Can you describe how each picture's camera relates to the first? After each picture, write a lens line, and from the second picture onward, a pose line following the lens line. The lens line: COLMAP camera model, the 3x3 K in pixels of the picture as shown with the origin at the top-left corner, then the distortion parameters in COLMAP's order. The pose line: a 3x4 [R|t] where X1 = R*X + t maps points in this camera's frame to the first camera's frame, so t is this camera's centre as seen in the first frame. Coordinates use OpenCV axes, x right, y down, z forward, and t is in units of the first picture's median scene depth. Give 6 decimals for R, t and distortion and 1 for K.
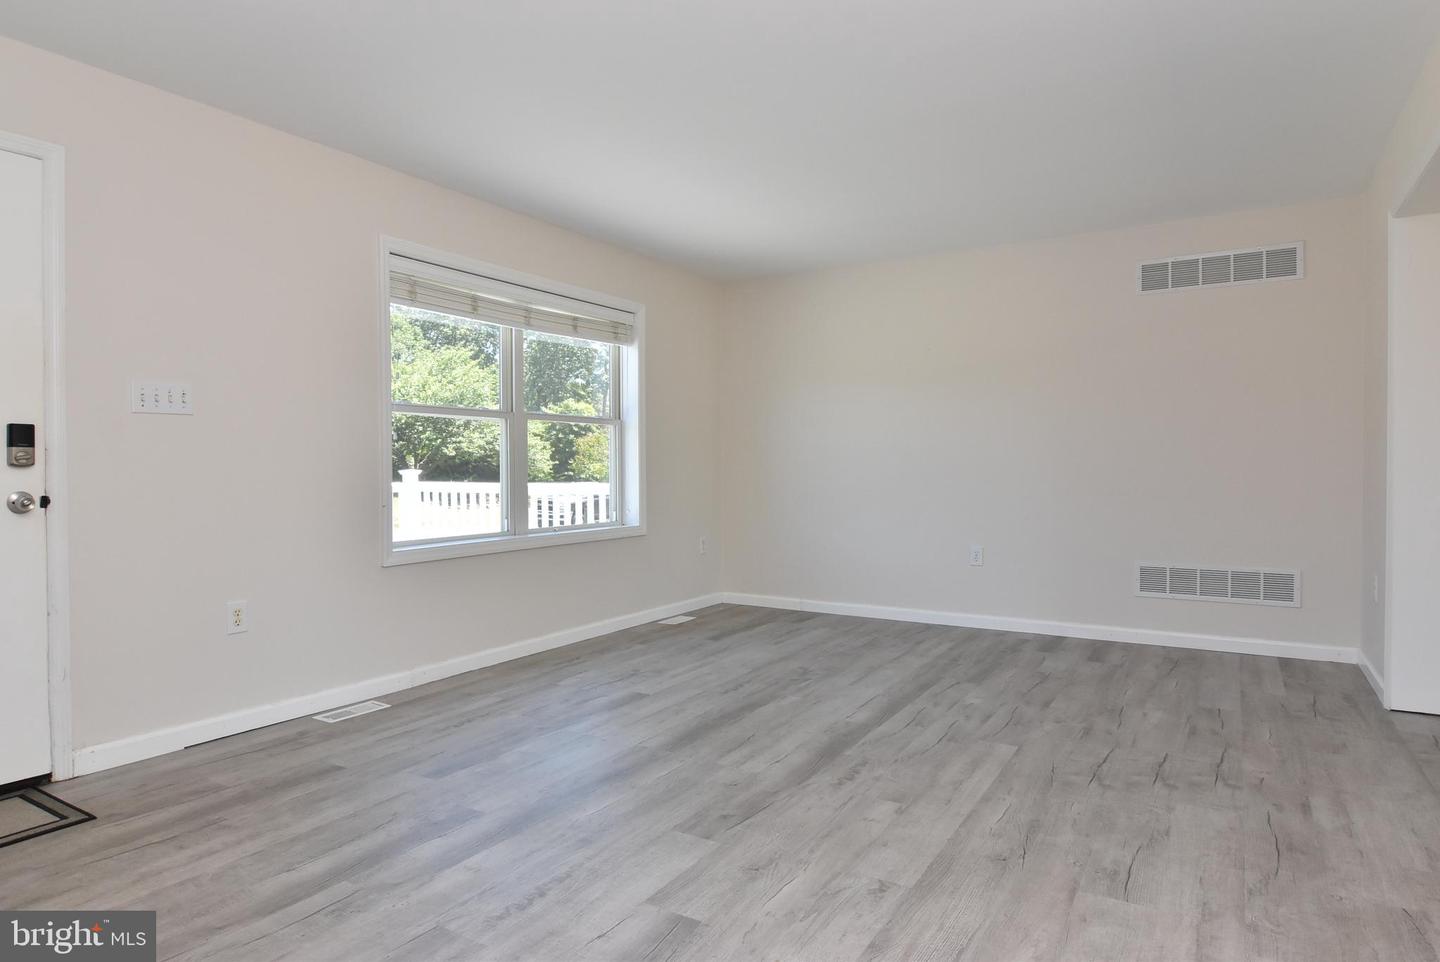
lens RADIAL K [[836.7, 0, 724.8], [0, 836.7, 475.9], [0, 0, 1]] dist [0.001386, -0.004107]
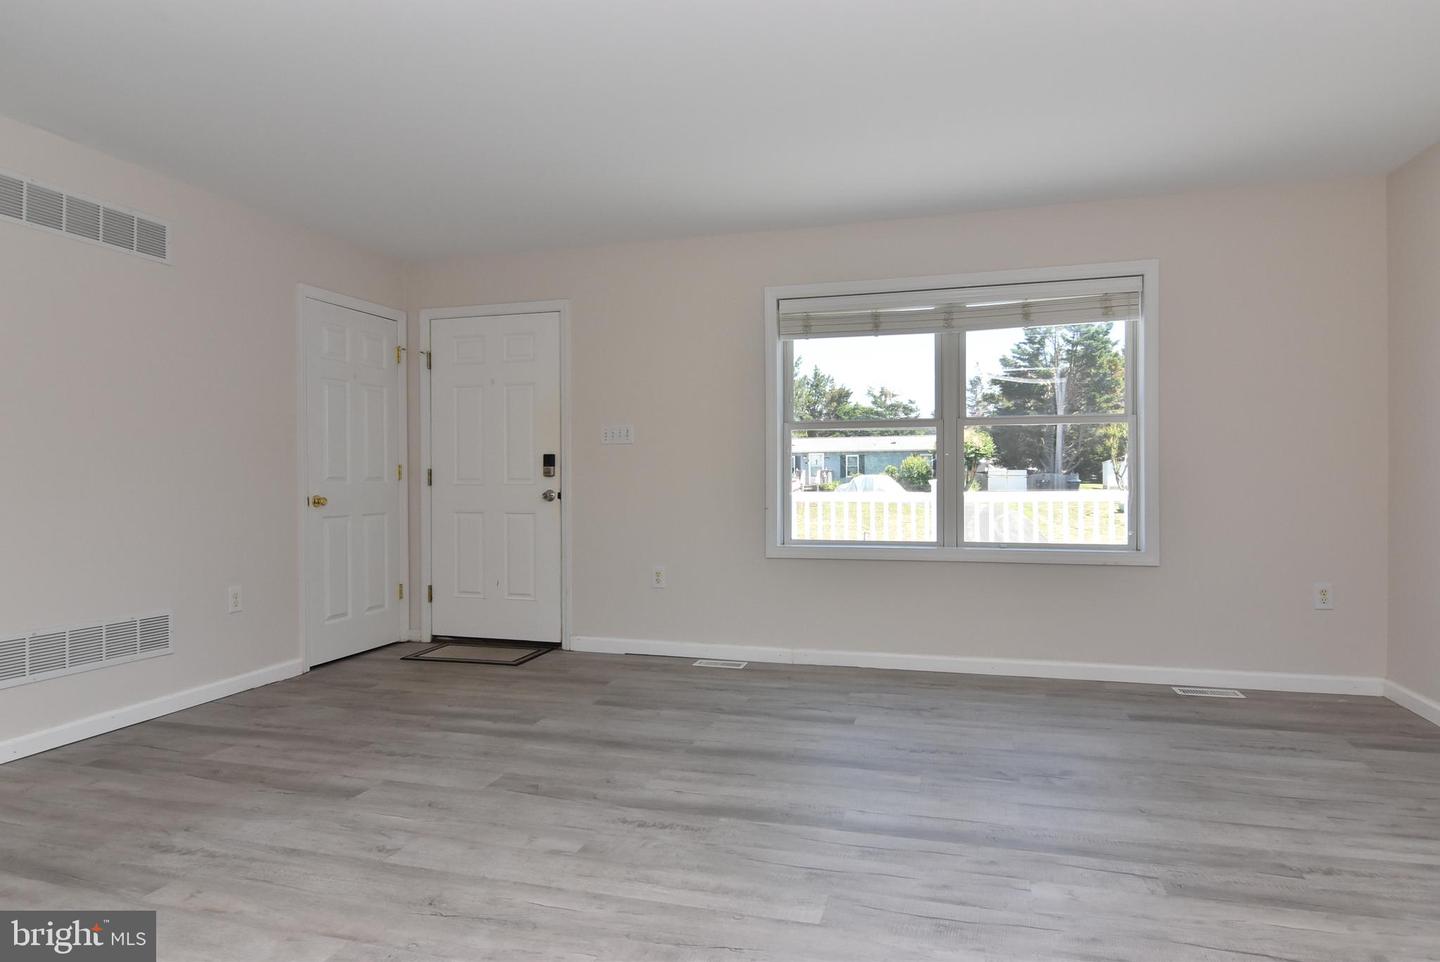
lens RADIAL K [[836.7, 0, 724.8], [0, 836.7, 475.9], [0, 0, 1]] dist [0.001386, -0.004107]
pose [[0.263877, 0.002702, -0.964552, 0.995148], [-0.007062, 0.999975, 0.000869, -0.015684], [0.964530, 0.006582, 0.263890, 0.806384]]
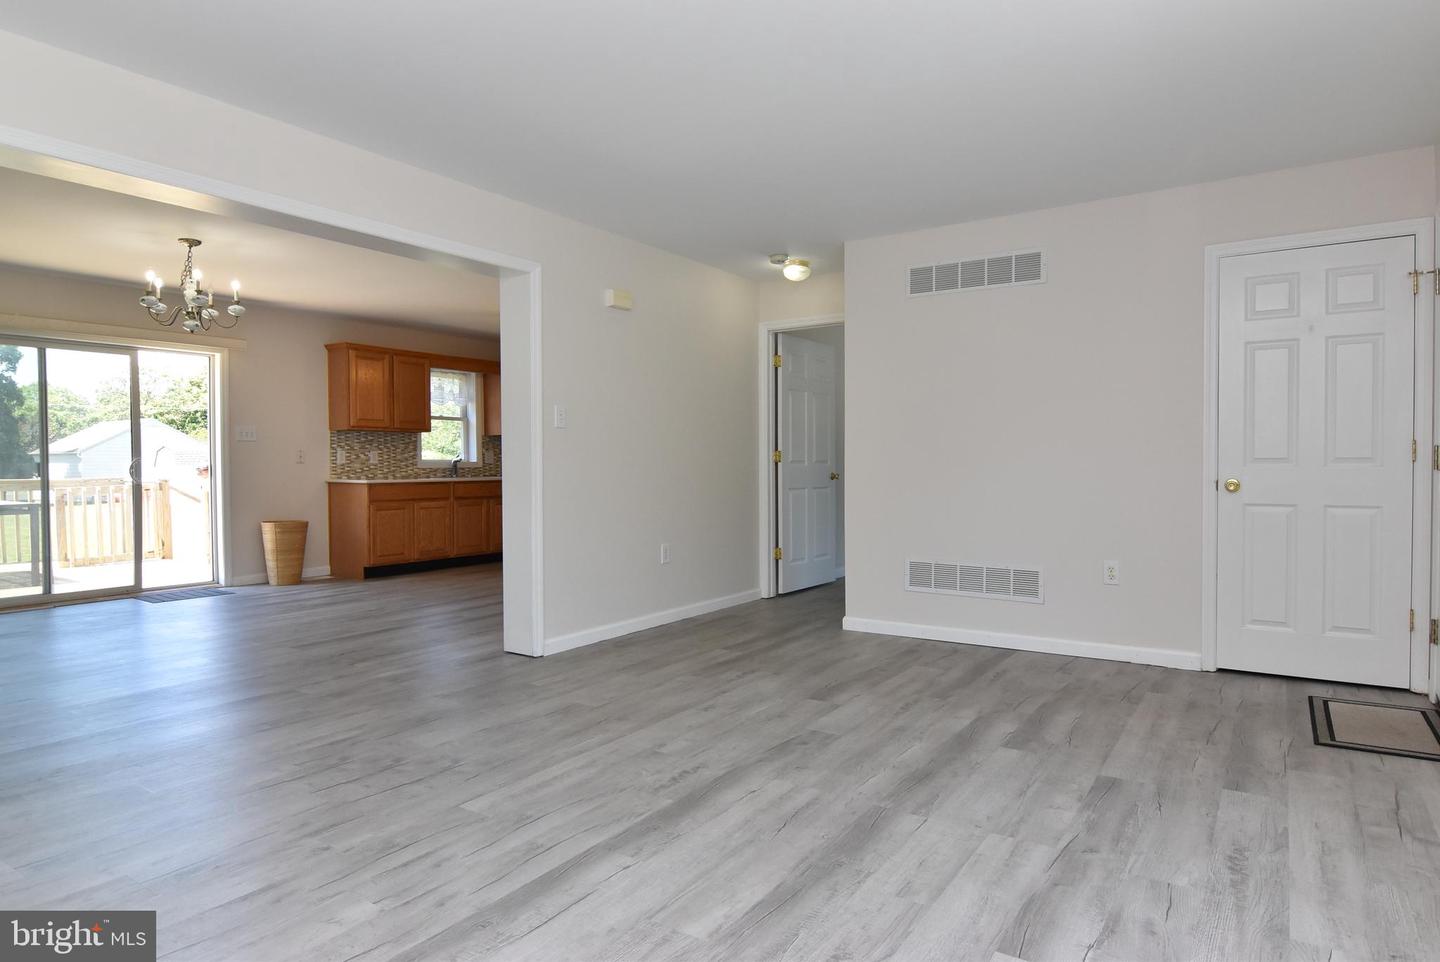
lens RADIAL K [[836.7, 0, 724.8], [0, 836.7, 475.9], [0, 0, 1]] dist [0.001386, -0.004107]
pose [[-0.999189, 0.009055, 0.039236, 0.055717], [0.010166, 0.999550, 0.028215, -0.025317], [-0.038963, 0.028591, -0.998832, 1.912259]]
